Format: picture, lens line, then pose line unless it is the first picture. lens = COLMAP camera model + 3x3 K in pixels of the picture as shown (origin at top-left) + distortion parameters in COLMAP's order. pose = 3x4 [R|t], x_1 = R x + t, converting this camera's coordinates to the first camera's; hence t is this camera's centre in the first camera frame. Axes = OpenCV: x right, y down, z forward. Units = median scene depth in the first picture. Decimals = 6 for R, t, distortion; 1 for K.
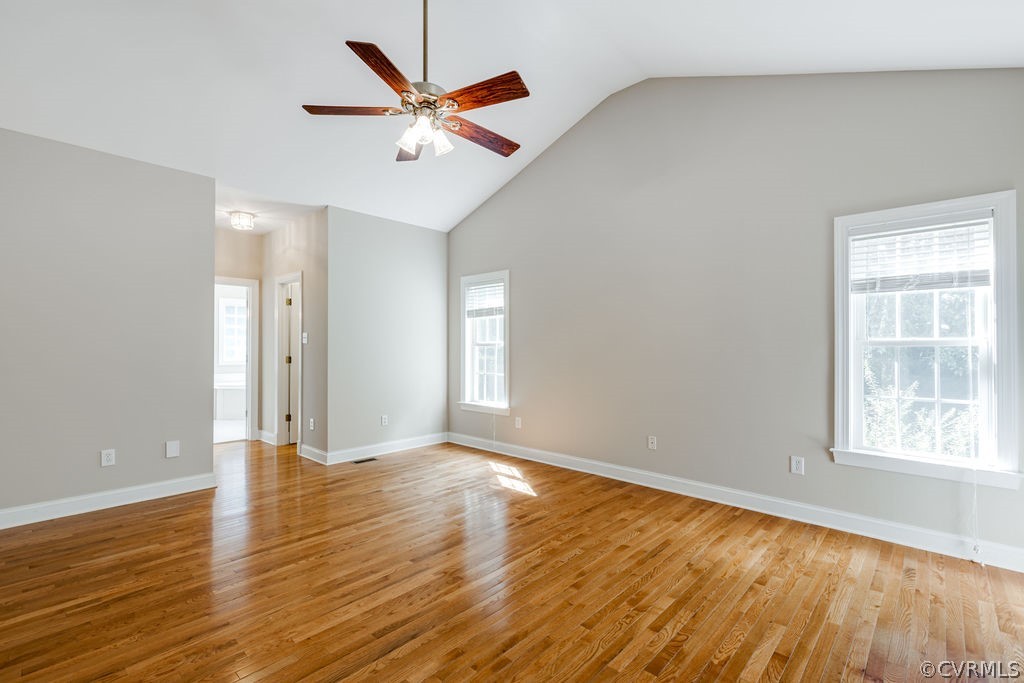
lens RADIAL K [[469.9, 0, 513.7], [0, 469.9, 346.4], [0, 0, 1]] dist [0.004495, -0.000678]
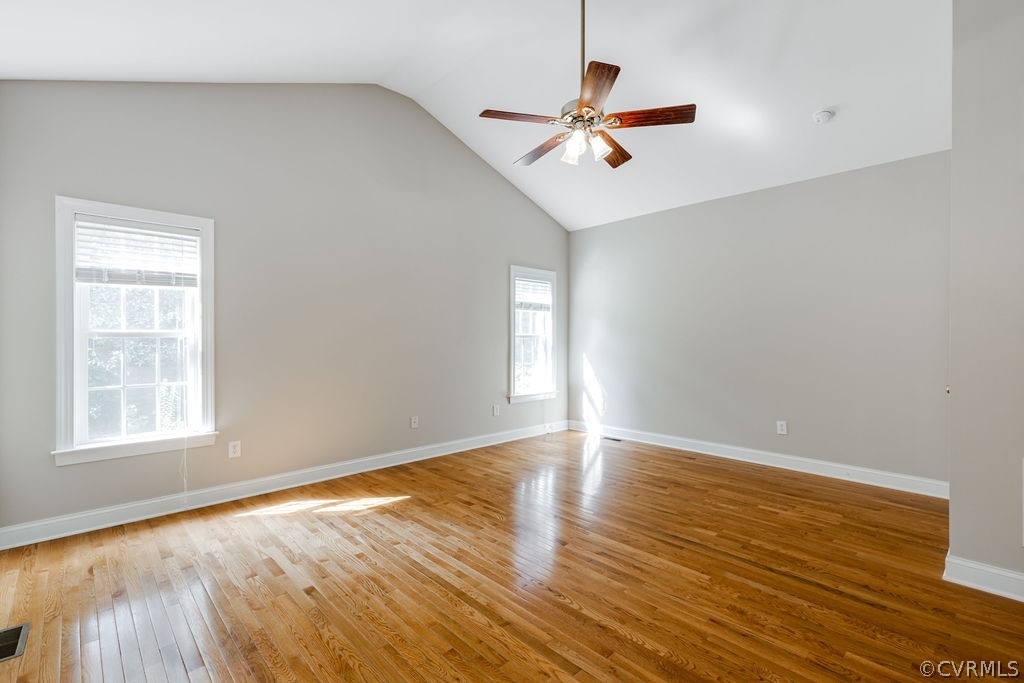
lens RADIAL K [[469.9, 0, 513.7], [0, 469.9, 346.4], [0, 0, 1]] dist [0.004495, -0.000678]
pose [[0.034412, -0.018145, 0.999243, -0.854551], [0.000351, 0.999835, 0.018144, 0.000096], [-0.999408, -0.000273, 0.034413, 0.738361]]
